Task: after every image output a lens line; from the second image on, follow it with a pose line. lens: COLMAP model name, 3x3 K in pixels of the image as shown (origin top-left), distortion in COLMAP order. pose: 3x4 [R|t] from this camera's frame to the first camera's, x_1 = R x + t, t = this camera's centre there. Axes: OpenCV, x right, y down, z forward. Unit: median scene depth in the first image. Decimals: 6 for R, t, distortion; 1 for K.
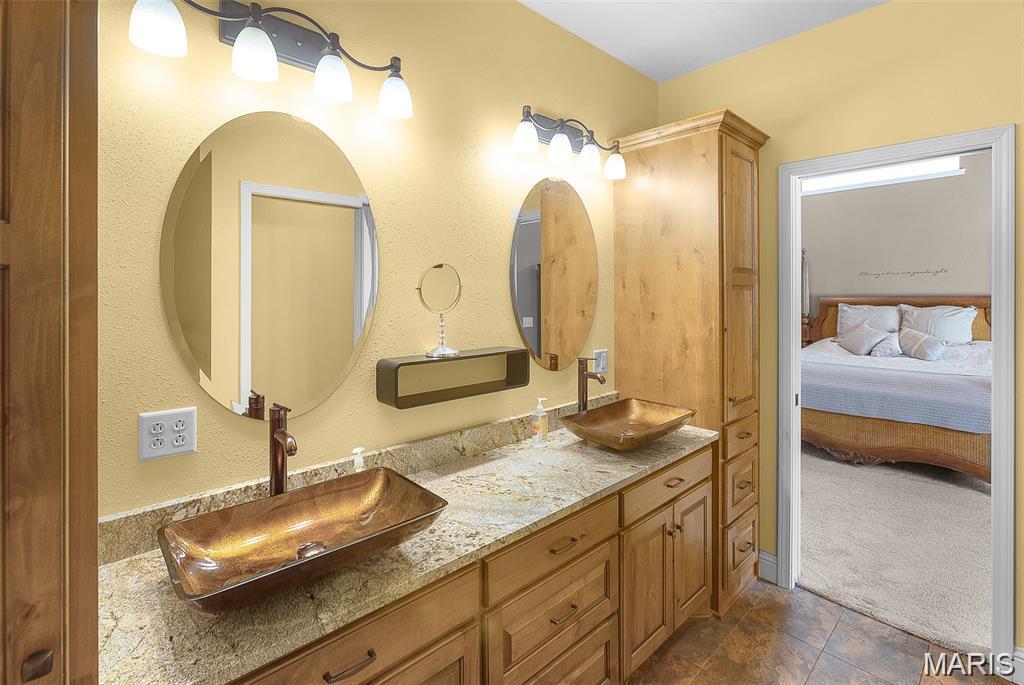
lens RADIAL K [[465.8, 0, 528.2], [0, 465.8, 299.8], [0, 0, 1]] dist [-0.010359, 0.004783]
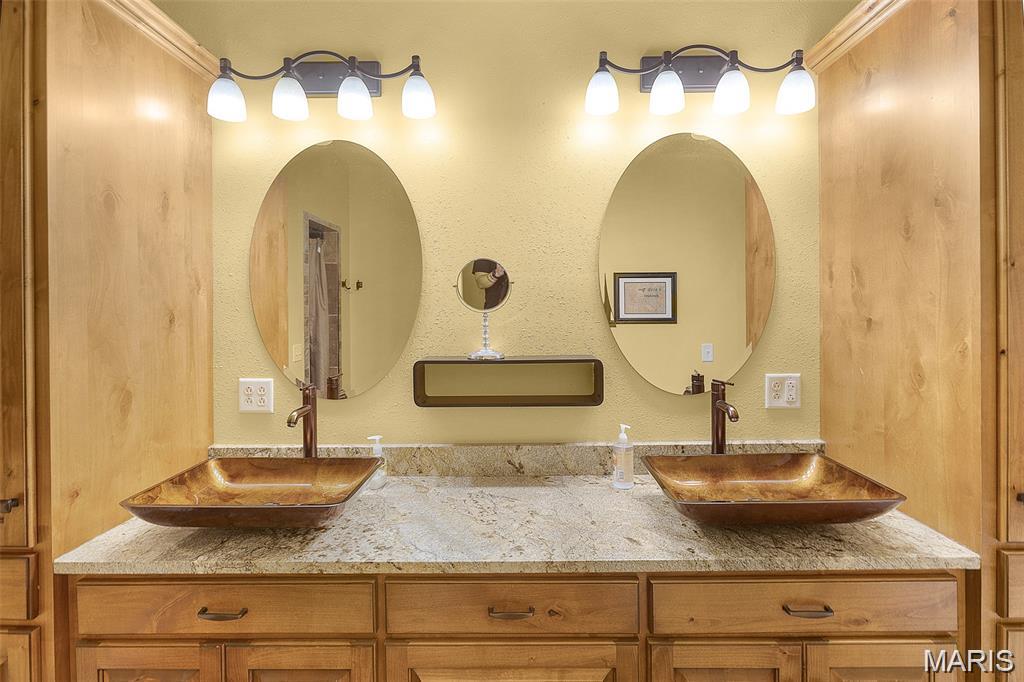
lens RADIAL K [[465.8, 0, 511.1], [0, 465.8, 316.1], [0, 0, 1]] dist [-0.010359, 0.004783]
pose [[0.718719, 0.004446, -0.695286, 0.490591], [0.000286, 0.999978, 0.006691, 0.028931], [0.695300, -0.005008, 0.718702, 0.363101]]
